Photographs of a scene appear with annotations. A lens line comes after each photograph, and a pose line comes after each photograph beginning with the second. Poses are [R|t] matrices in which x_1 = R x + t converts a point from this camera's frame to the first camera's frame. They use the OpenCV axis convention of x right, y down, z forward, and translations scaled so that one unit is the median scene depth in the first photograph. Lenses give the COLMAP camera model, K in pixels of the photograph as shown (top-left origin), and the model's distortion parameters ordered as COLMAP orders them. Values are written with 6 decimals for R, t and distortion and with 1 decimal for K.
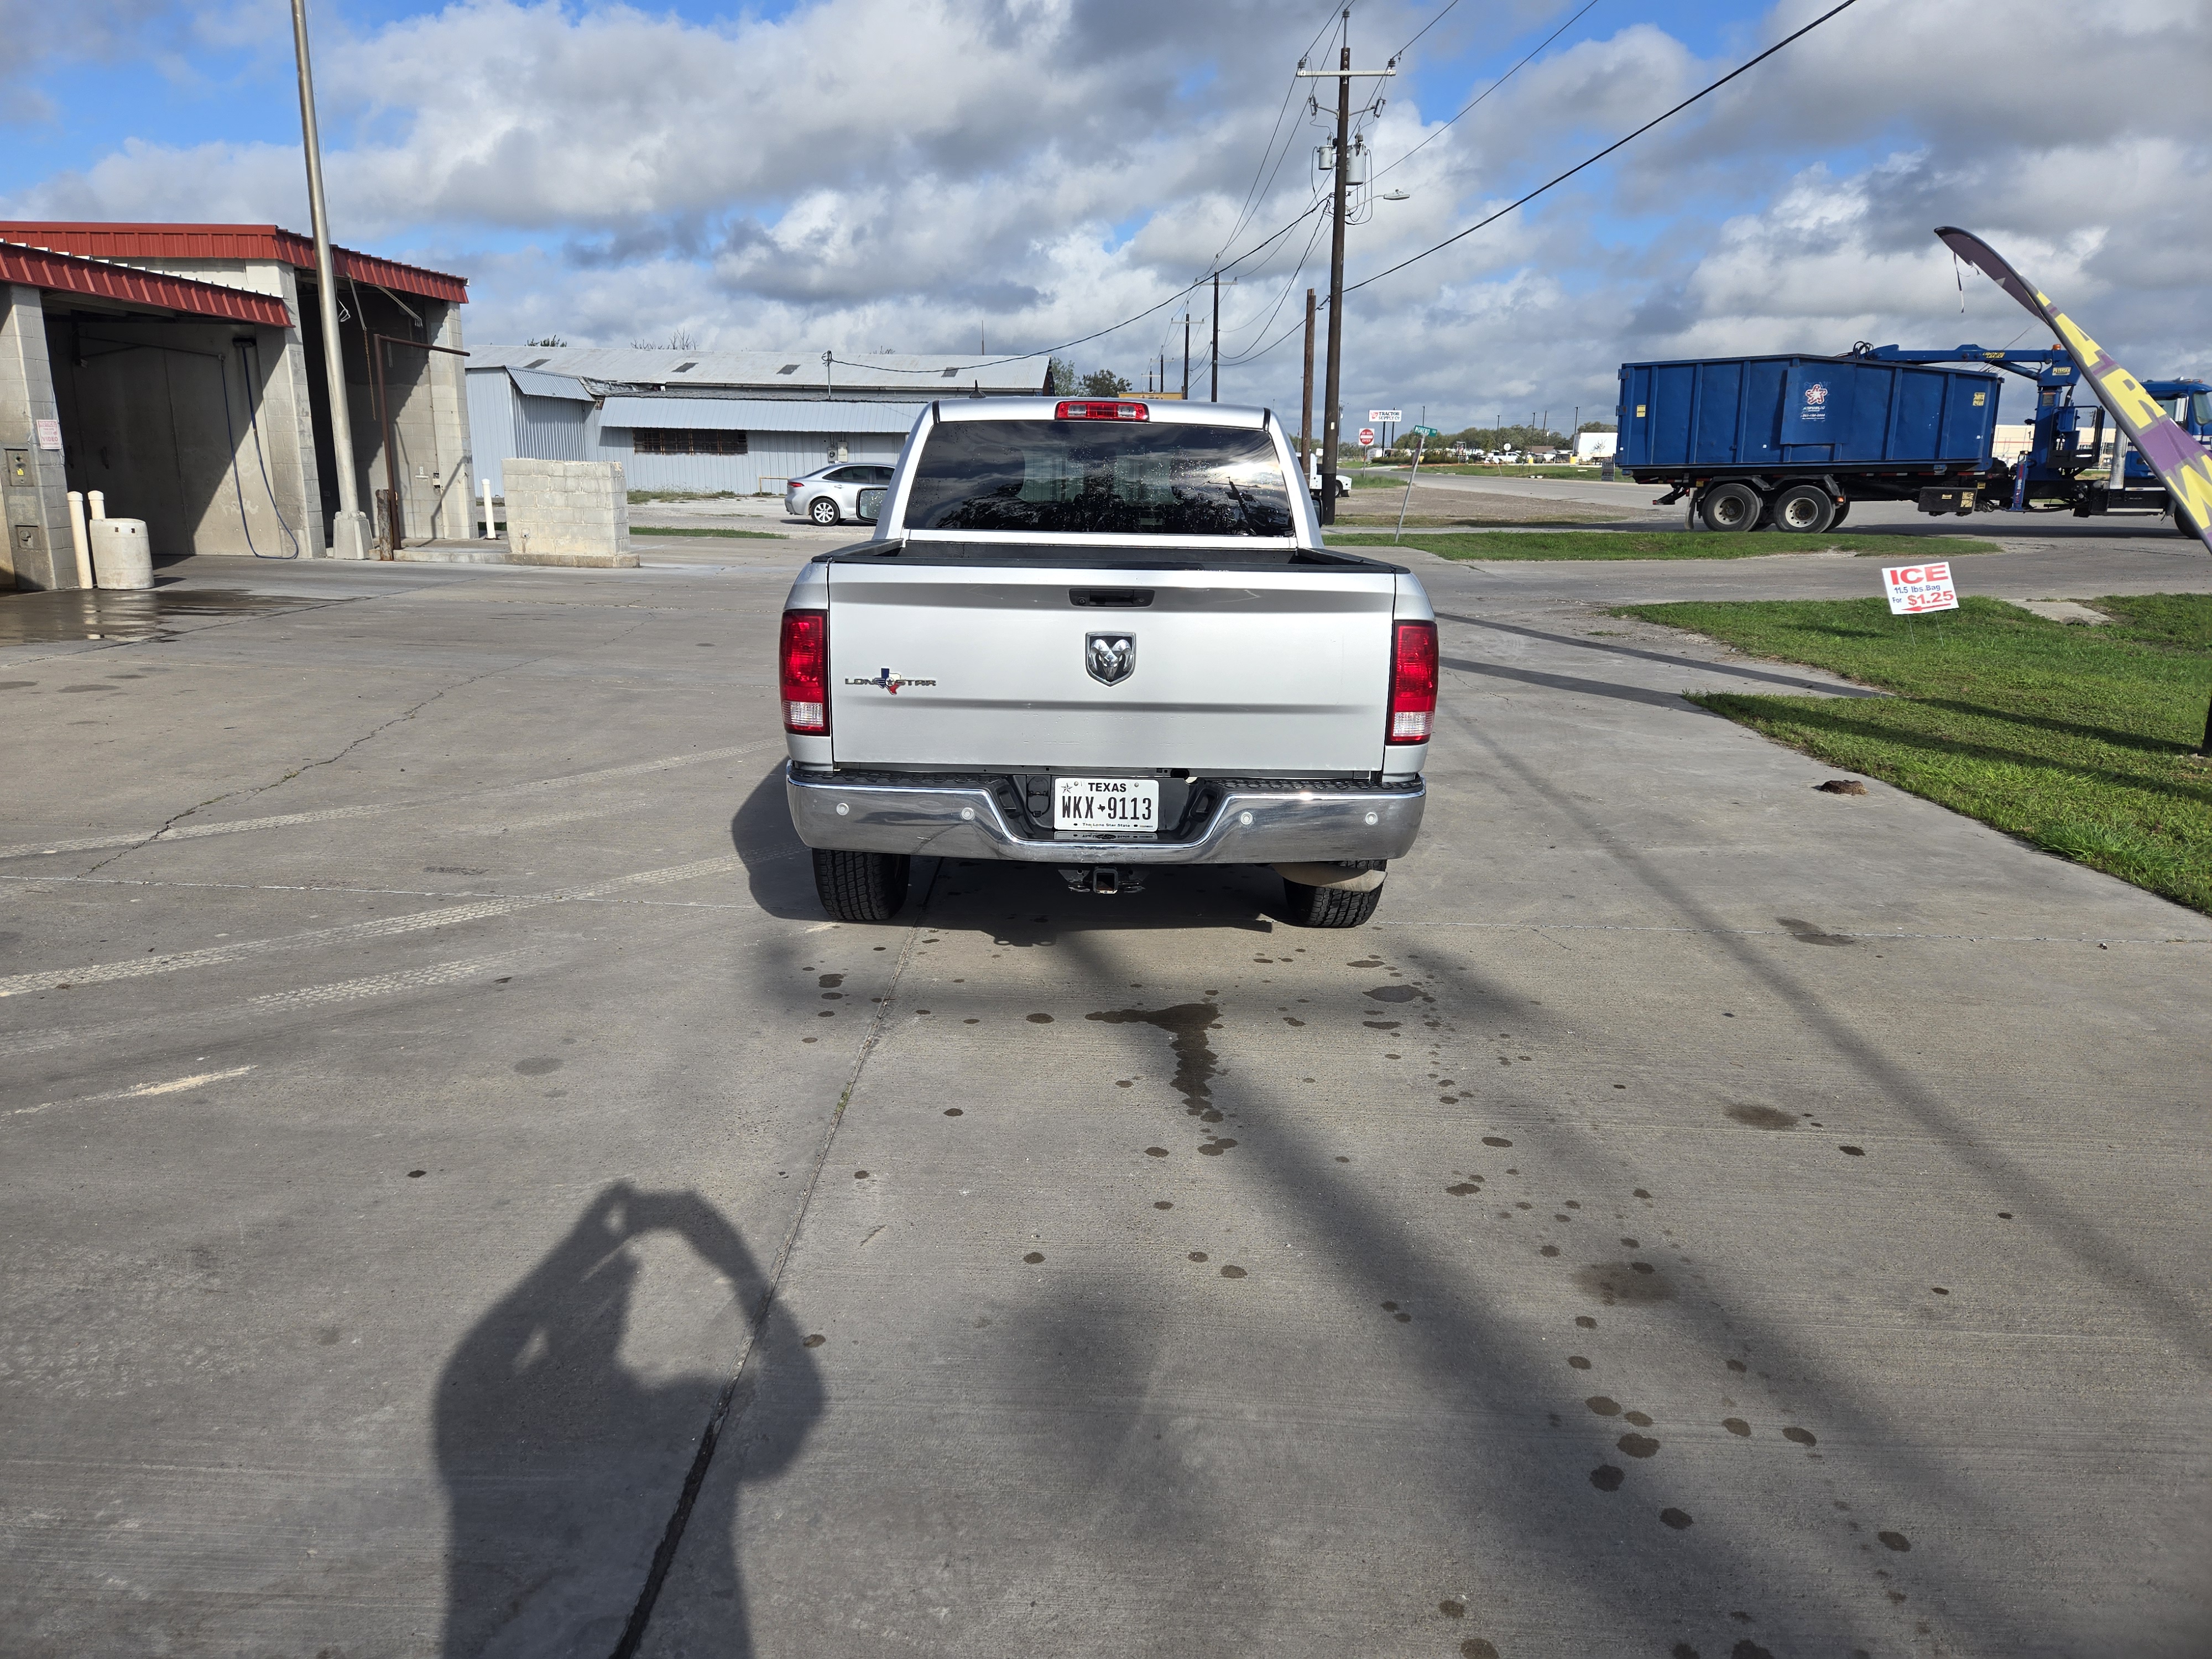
lens RADIAL K [[1465.3, 0, 1088.3], [0, 1465.3, 782.4], [0, 0, 1]] dist [0.083397, -0.068261]
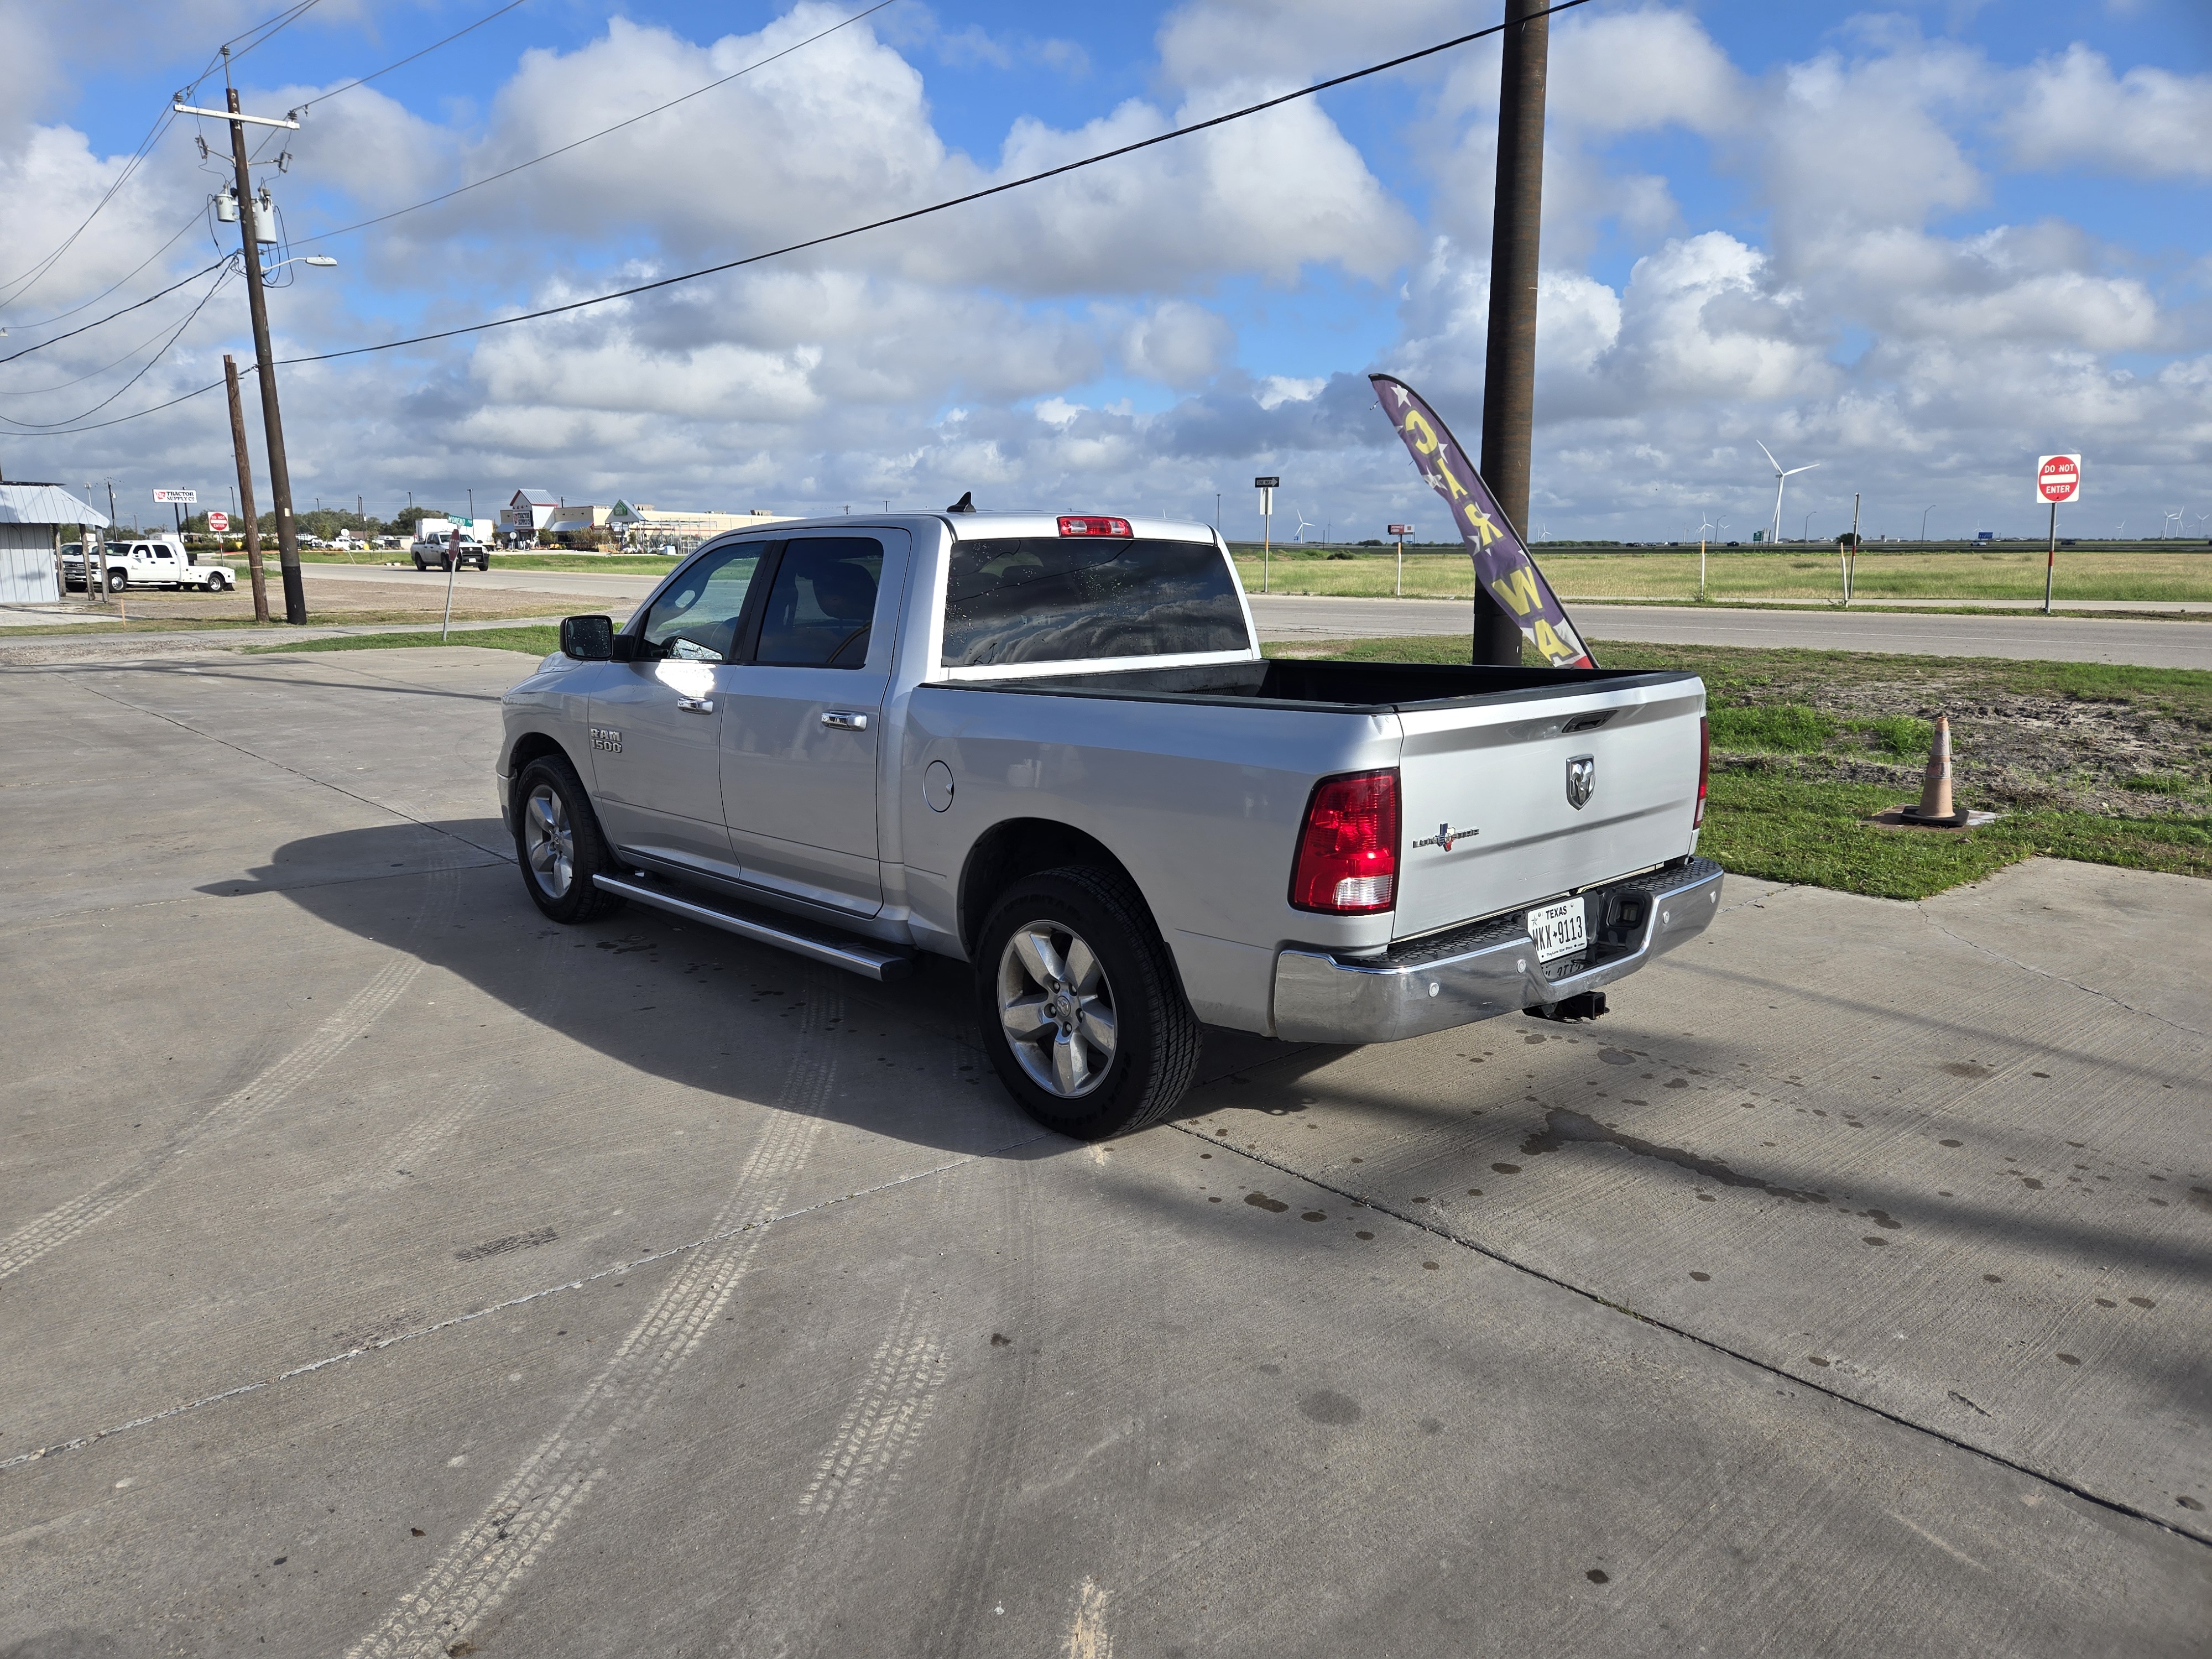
lens RADIAL K [[1465.3, 0, 1088.3], [0, 1465.3, 782.4], [0, 0, 1]] dist [0.083397, -0.068261]
pose [[0.740584, -0.120817, 0.661013, -0.842684], [0.156746, 0.987627, 0.004900, -0.133546], [-0.653426, 0.099982, 0.750359, 0.439301]]
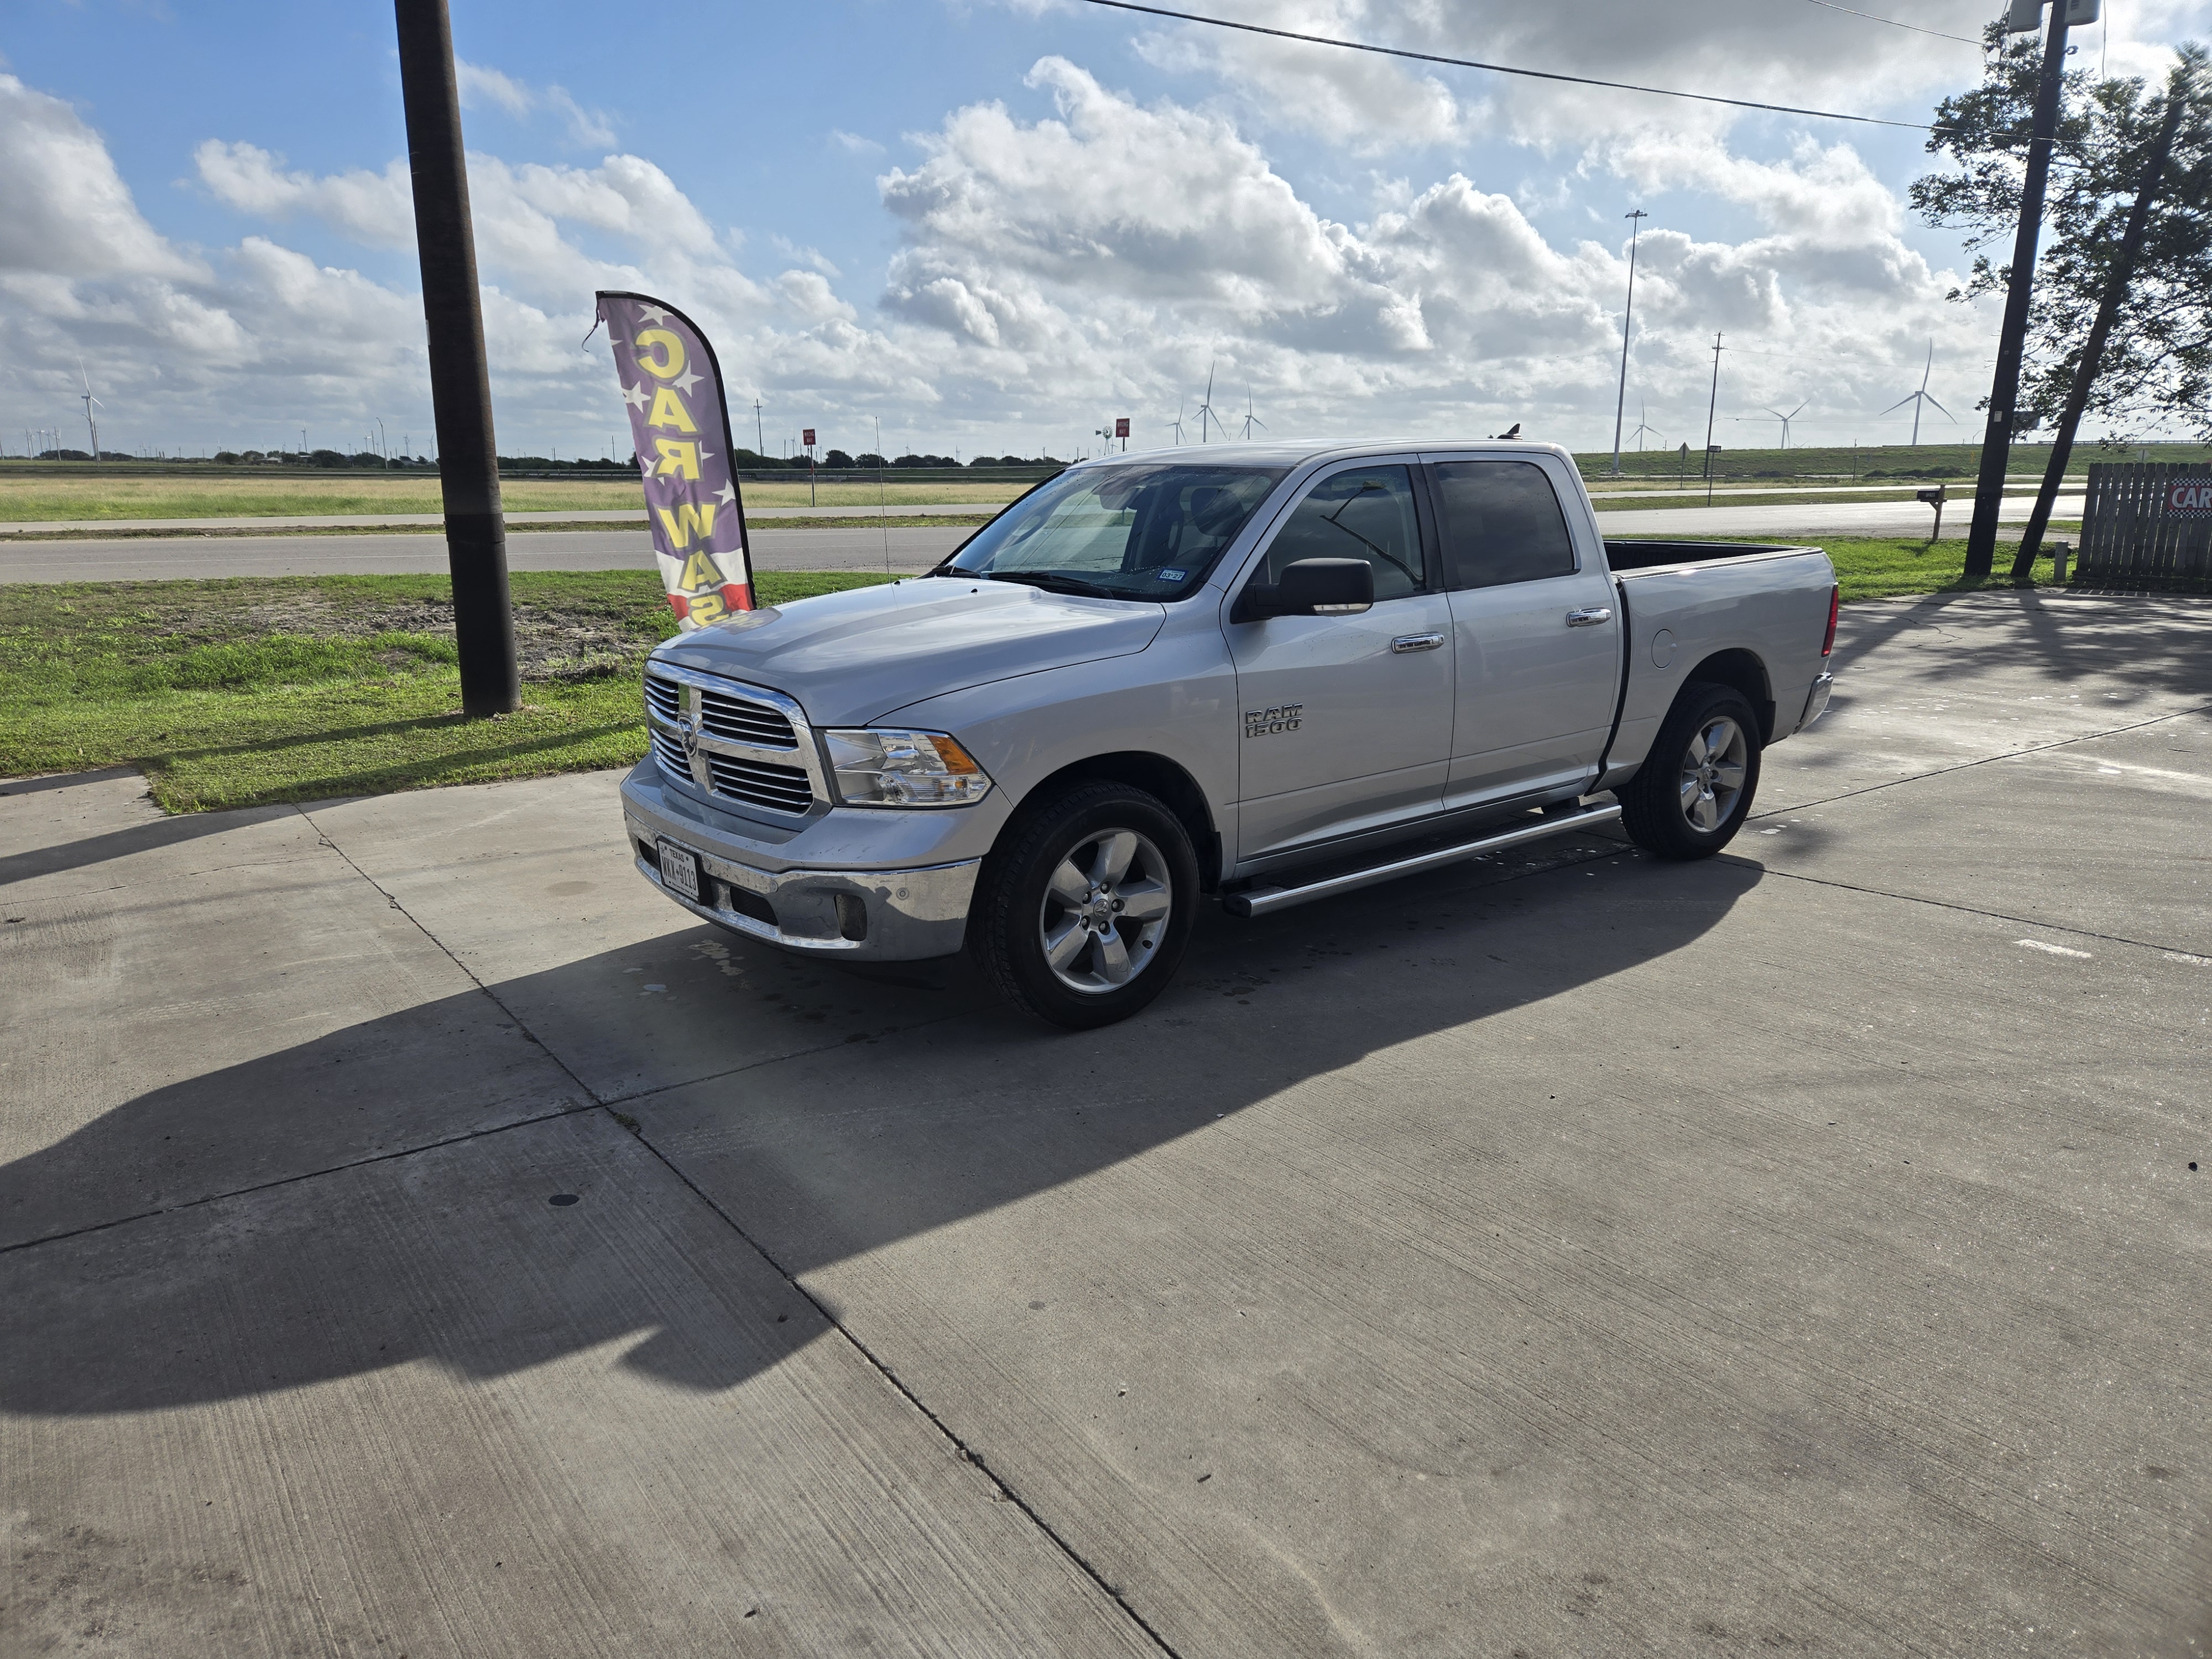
lens RADIAL K [[1465.3, 0, 1088.3], [0, 1465.3, 782.4], [0, 0, 1]] dist [0.083397, -0.068261]
pose [[-0.598094, -0.181638, 0.780571, -1.032984], [0.162136, 0.926414, 0.339808, -0.606490], [-0.784854, 0.329796, -0.524632, 2.566122]]
